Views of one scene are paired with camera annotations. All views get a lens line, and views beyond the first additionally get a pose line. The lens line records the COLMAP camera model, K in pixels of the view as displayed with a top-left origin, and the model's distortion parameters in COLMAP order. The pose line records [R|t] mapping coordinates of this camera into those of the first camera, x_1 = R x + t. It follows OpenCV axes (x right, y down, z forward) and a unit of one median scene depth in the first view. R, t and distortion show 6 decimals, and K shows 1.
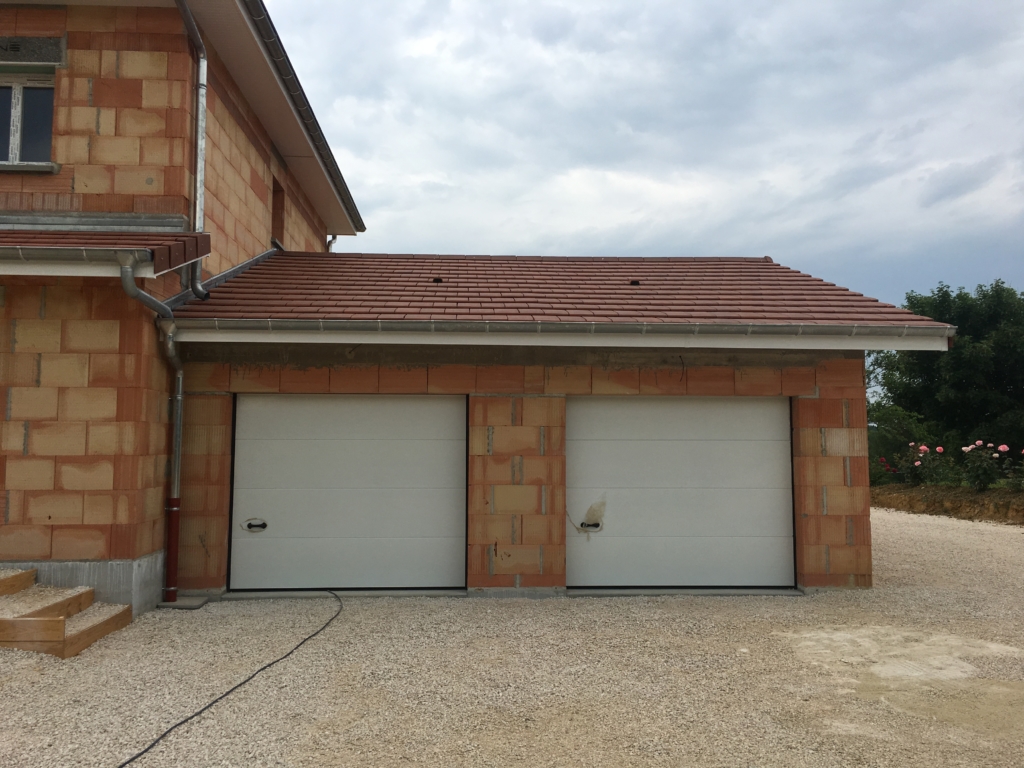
lens RADIAL K [[871.3, 0, 515.5], [0, 871.3, 378.6], [0, 0, 1]] dist [0.068283, -0.094560]
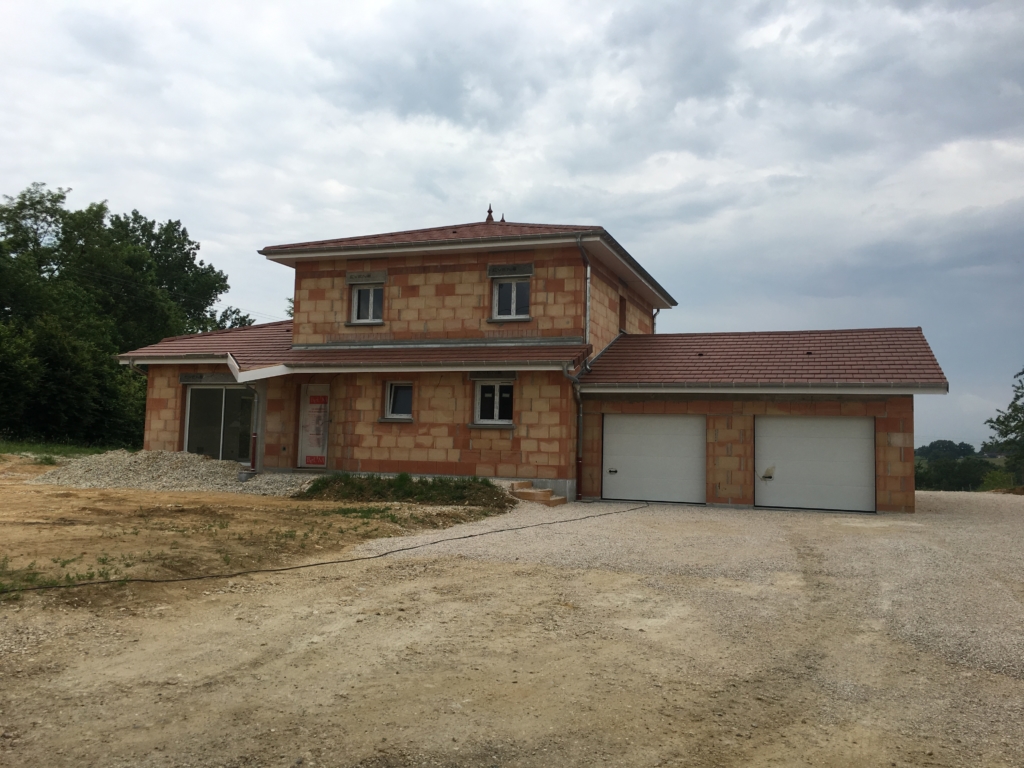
lens RADIAL K [[871.3, 0, 515.5], [0, 871.3, 378.6], [0, 0, 1]] dist [0.068283, -0.094560]
pose [[0.921694, -0.009938, -0.387791, 0.354504], [0.010182, 0.999947, -0.001426, -0.072979], [0.387784, -0.002634, 0.921746, -1.192411]]
